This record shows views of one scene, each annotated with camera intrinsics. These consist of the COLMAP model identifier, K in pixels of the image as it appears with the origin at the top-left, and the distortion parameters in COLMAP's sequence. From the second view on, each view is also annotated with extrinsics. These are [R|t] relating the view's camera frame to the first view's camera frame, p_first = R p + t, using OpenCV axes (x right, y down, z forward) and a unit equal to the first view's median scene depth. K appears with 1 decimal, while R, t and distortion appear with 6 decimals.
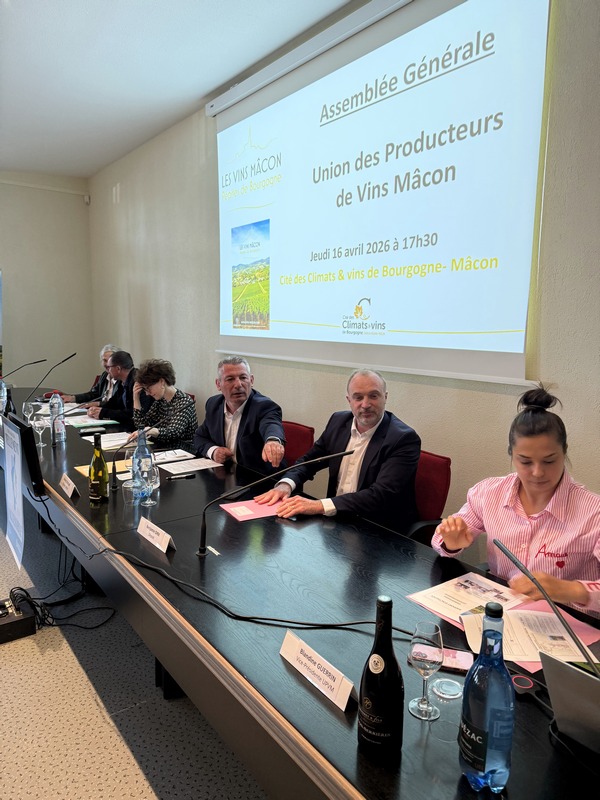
lens RADIAL K [[575.1, 0, 303.5], [0, 575.1, 399.3], [0, 0, 1]] dist [-0.103052, 0.051642]
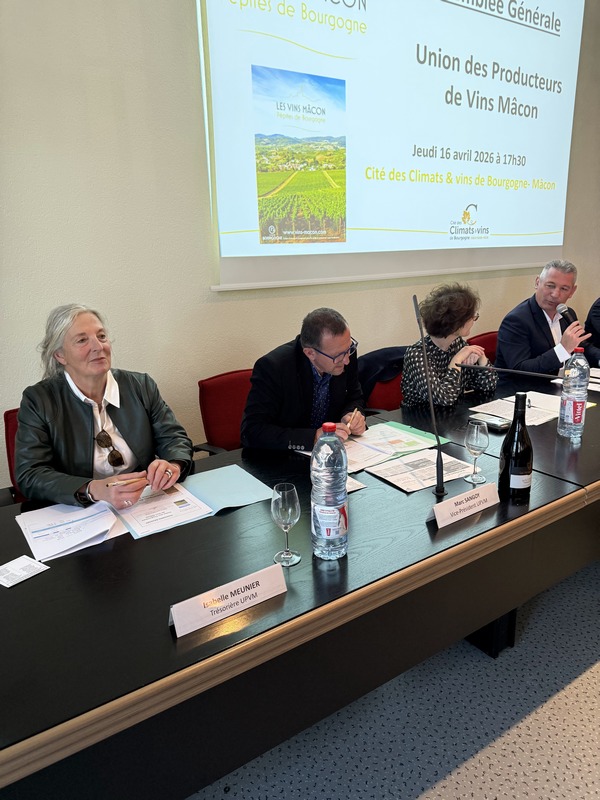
lens RADIAL K [[575.1, 0, 294.5], [0, 575.1, 402.6], [0, 0, 1]] dist [-0.103052, 0.051642]
pose [[0.044205, -0.272078, 0.961259, -1.012346], [0.175591, 0.949337, 0.260628, -0.158394], [-0.983470, 0.157268, 0.089740, 1.292706]]
